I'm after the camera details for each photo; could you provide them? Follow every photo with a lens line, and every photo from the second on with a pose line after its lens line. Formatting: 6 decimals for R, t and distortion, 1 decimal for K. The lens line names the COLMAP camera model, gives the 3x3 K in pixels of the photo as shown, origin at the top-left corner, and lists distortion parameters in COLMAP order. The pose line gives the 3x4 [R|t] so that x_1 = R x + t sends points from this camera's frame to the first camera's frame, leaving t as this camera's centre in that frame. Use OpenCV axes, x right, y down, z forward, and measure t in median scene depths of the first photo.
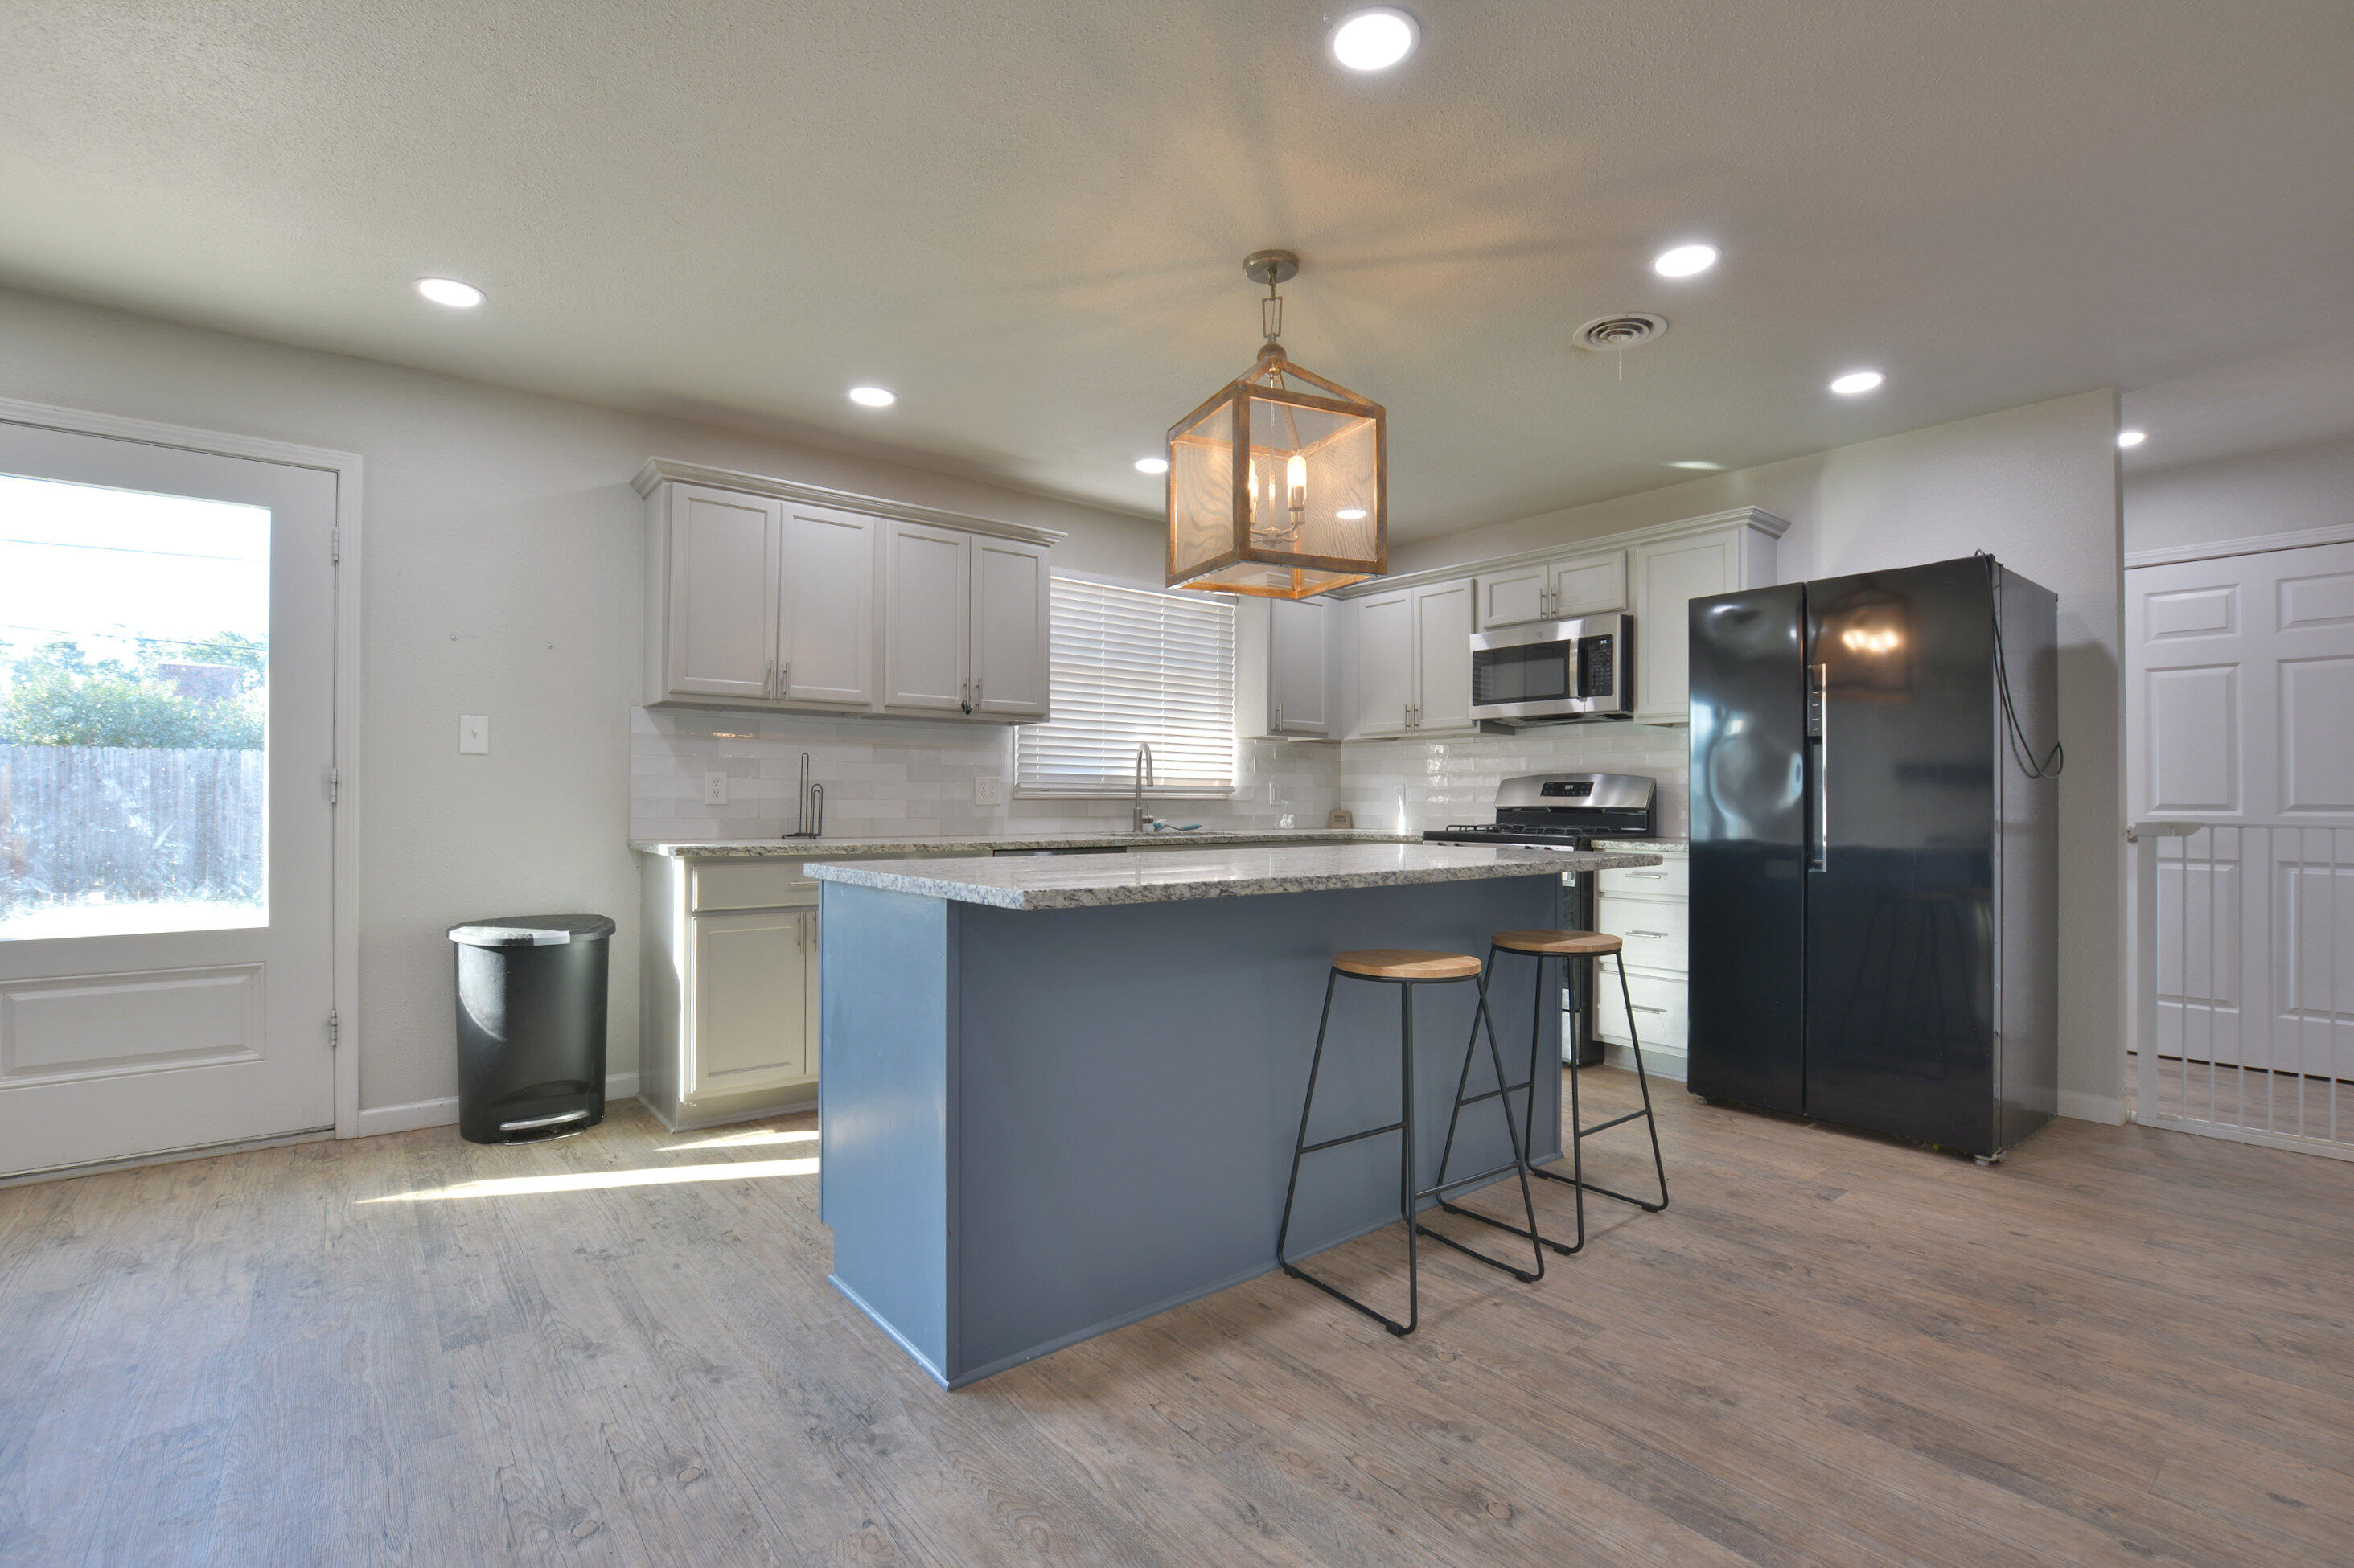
lens RADIAL K [[1068.8, 0, 1182.6], [0, 1068.8, 794.0], [0, 0, 1]] dist [-0.029854, 0.001270]
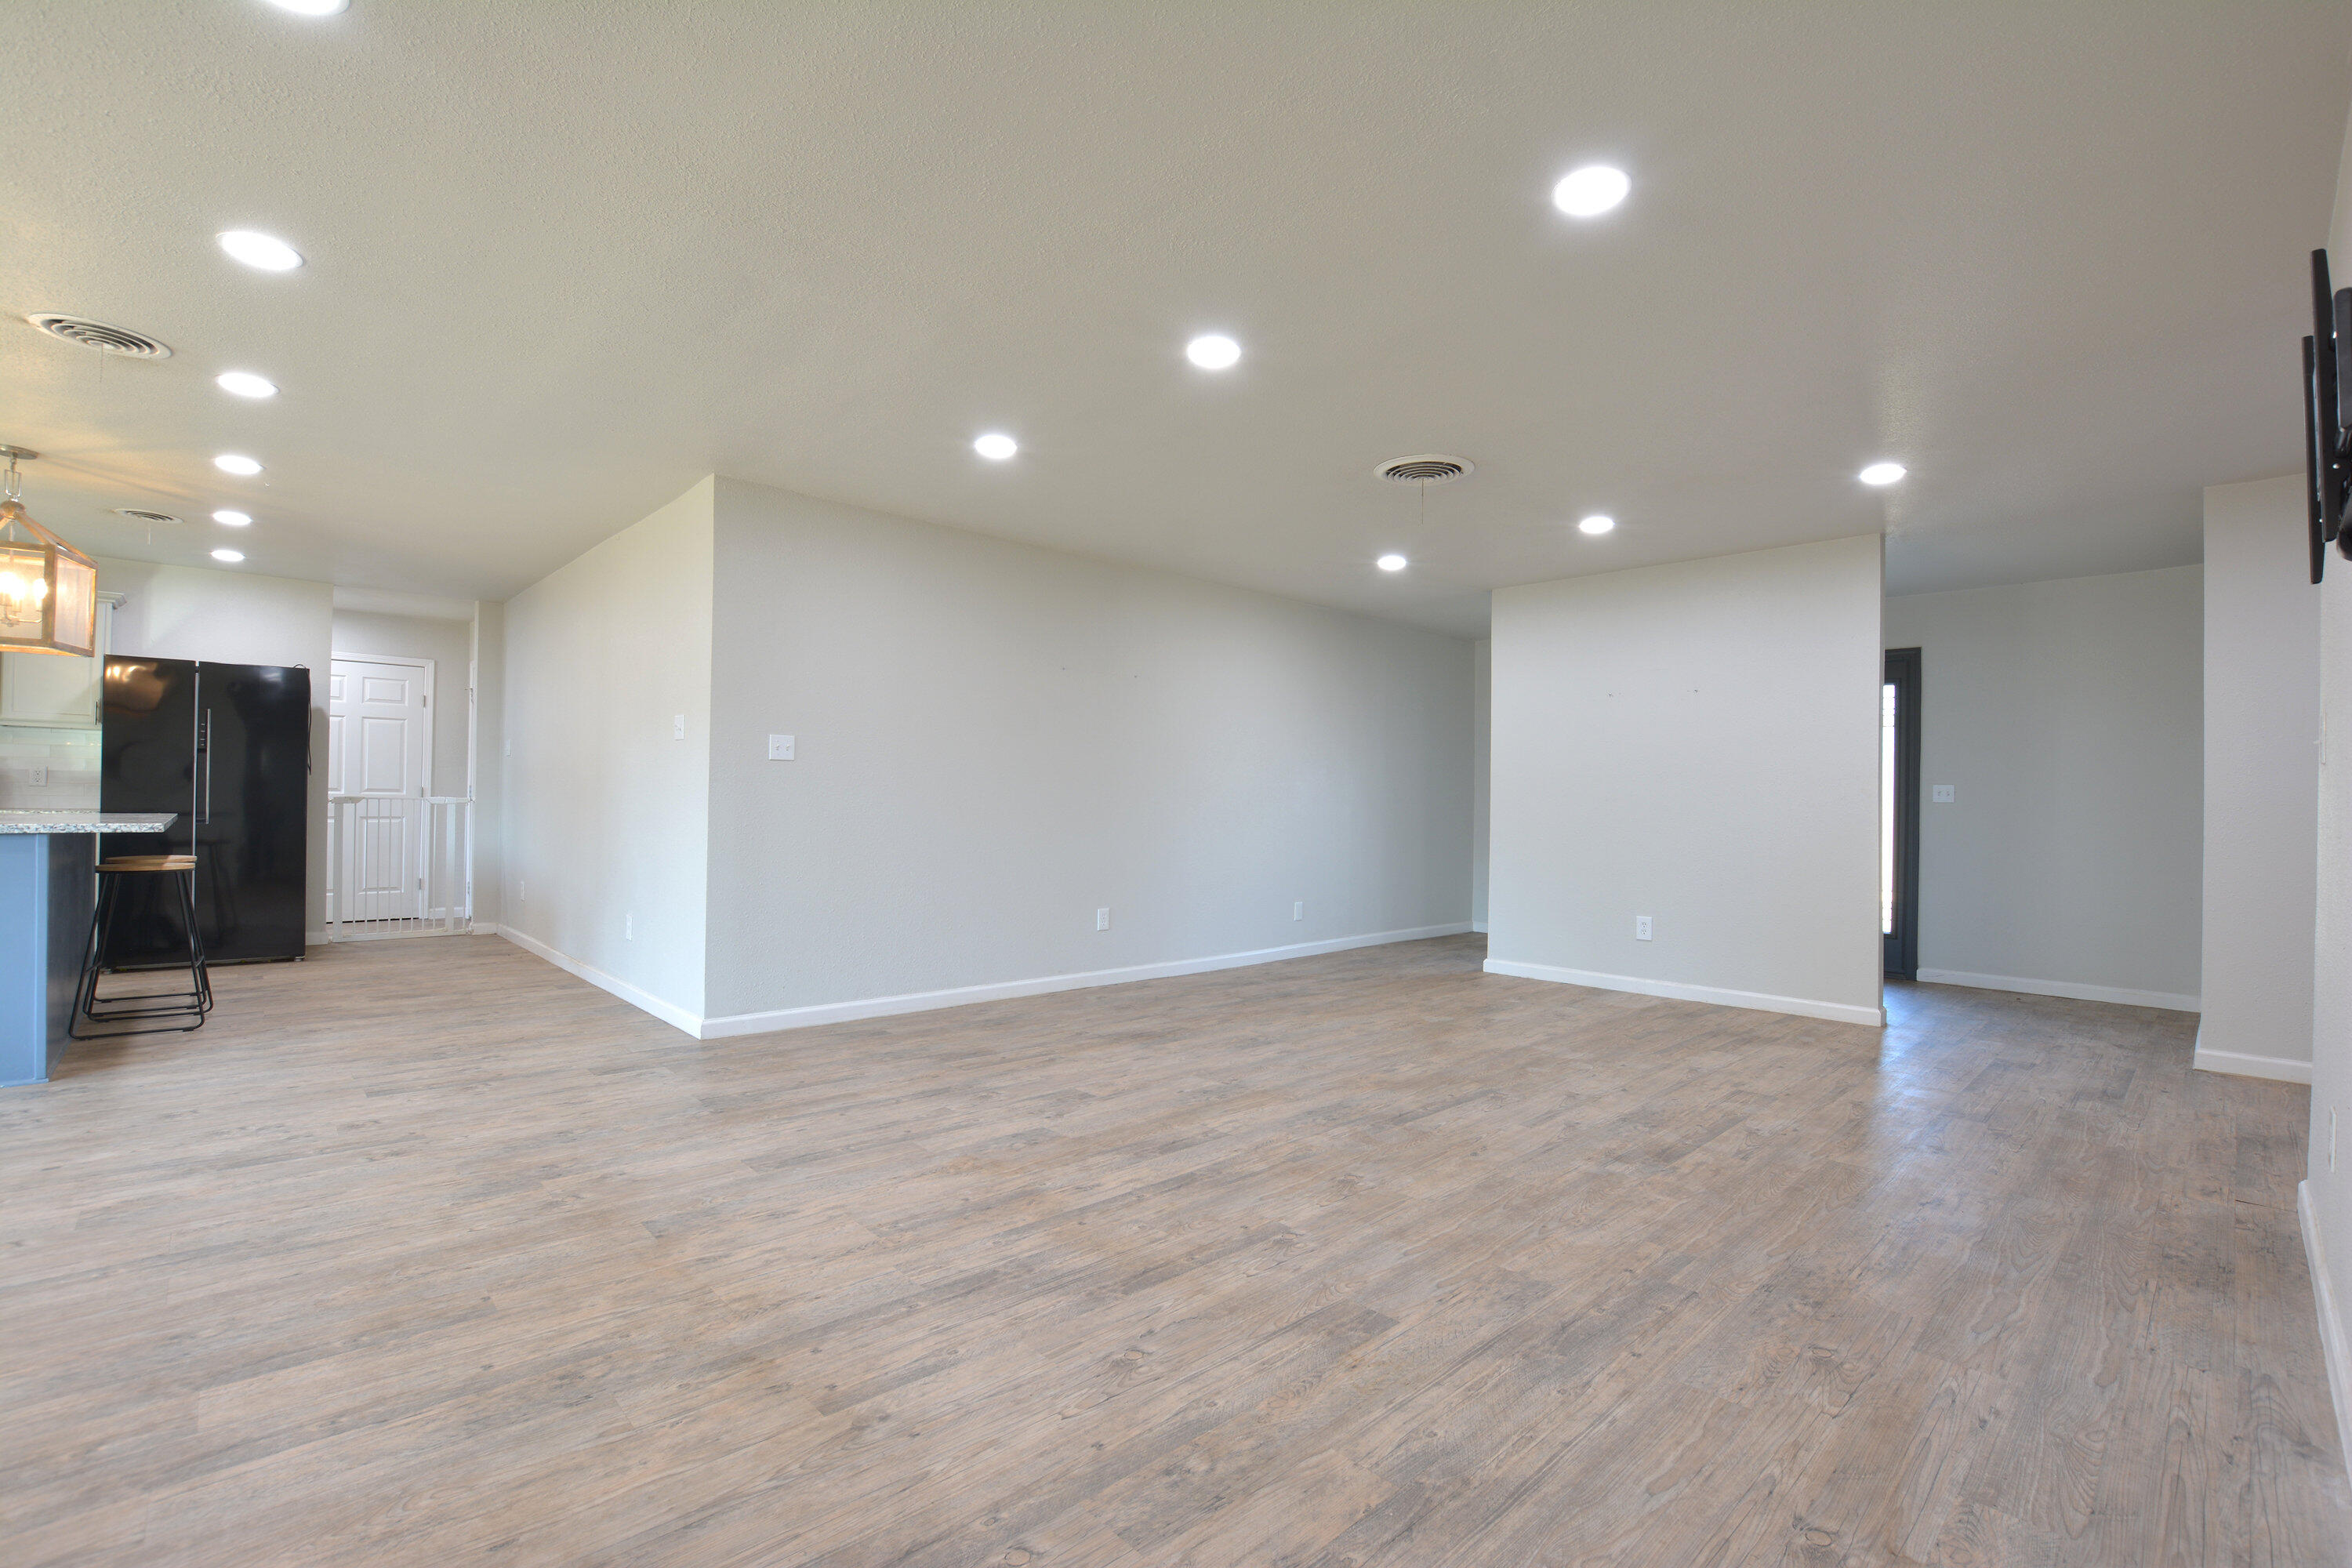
lens RADIAL K [[1039.1, 0, 1181.1], [0, 1039.1, 792.9], [0, 0, 1]] dist [-0.034702, 0.005220]
pose [[-0.078251, 0.004002, 0.996926, -1.074619], [-0.023731, 0.999701, -0.005876, -0.007723], [-0.996651, -0.024118, -0.078133, -0.455396]]
